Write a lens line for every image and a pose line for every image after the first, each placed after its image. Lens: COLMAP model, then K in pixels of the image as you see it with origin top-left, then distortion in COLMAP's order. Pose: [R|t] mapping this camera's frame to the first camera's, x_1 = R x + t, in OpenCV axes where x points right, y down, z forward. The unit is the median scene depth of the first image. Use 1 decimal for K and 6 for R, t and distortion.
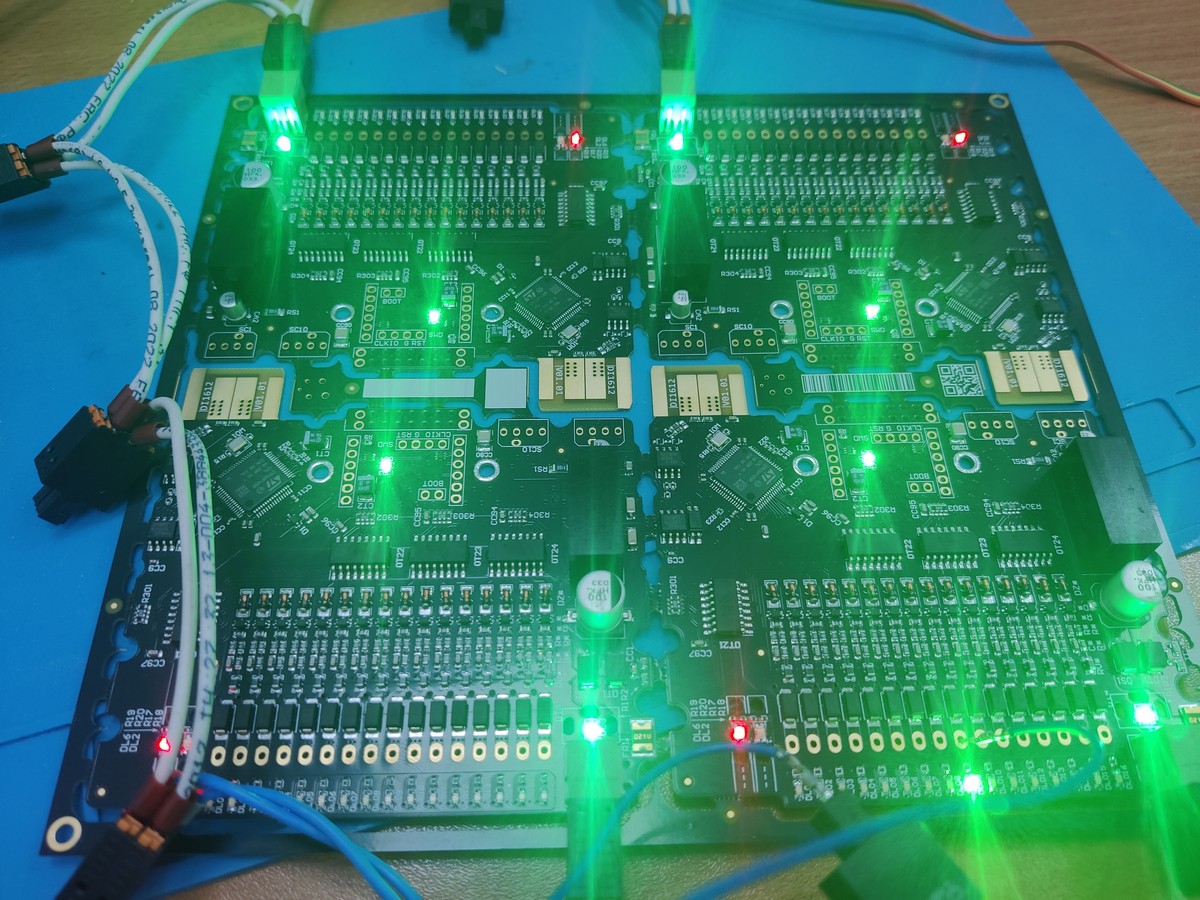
lens RADIAL K [[963.7, 0, 598.9], [0, 963.7, 467.2], [0, 0, 1]] dist [-0.026427, -0.046334]
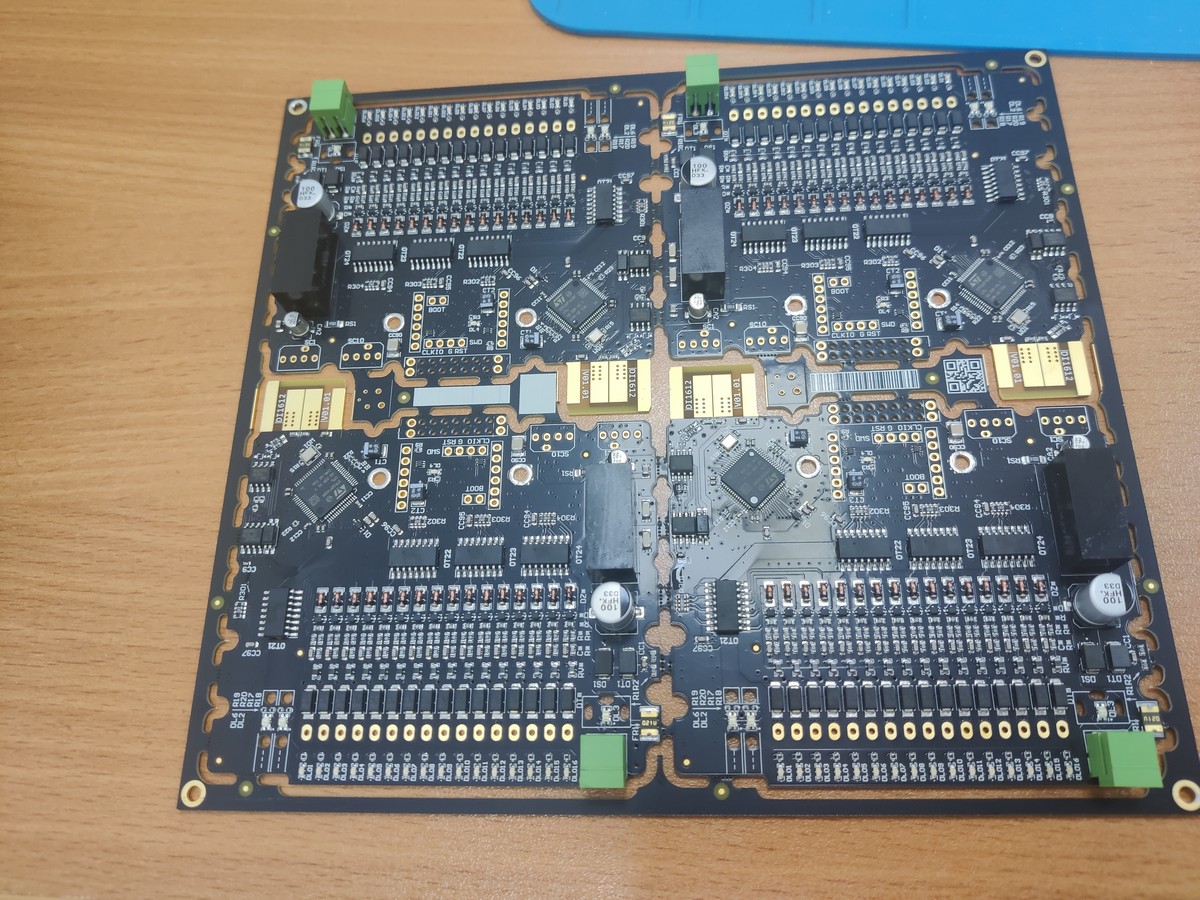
lens RADIAL K [[893.7, 0, 604.1], [0, 893.7, 460.9], [0, 0, 1]] dist [-0.030521, -0.012679]
pose [[0.993193, -0.010836, -0.115977, 0.096267], [0.032153, 0.982484, 0.183553, -0.190440], [0.111957, -0.186032, 0.976144, -0.011993]]
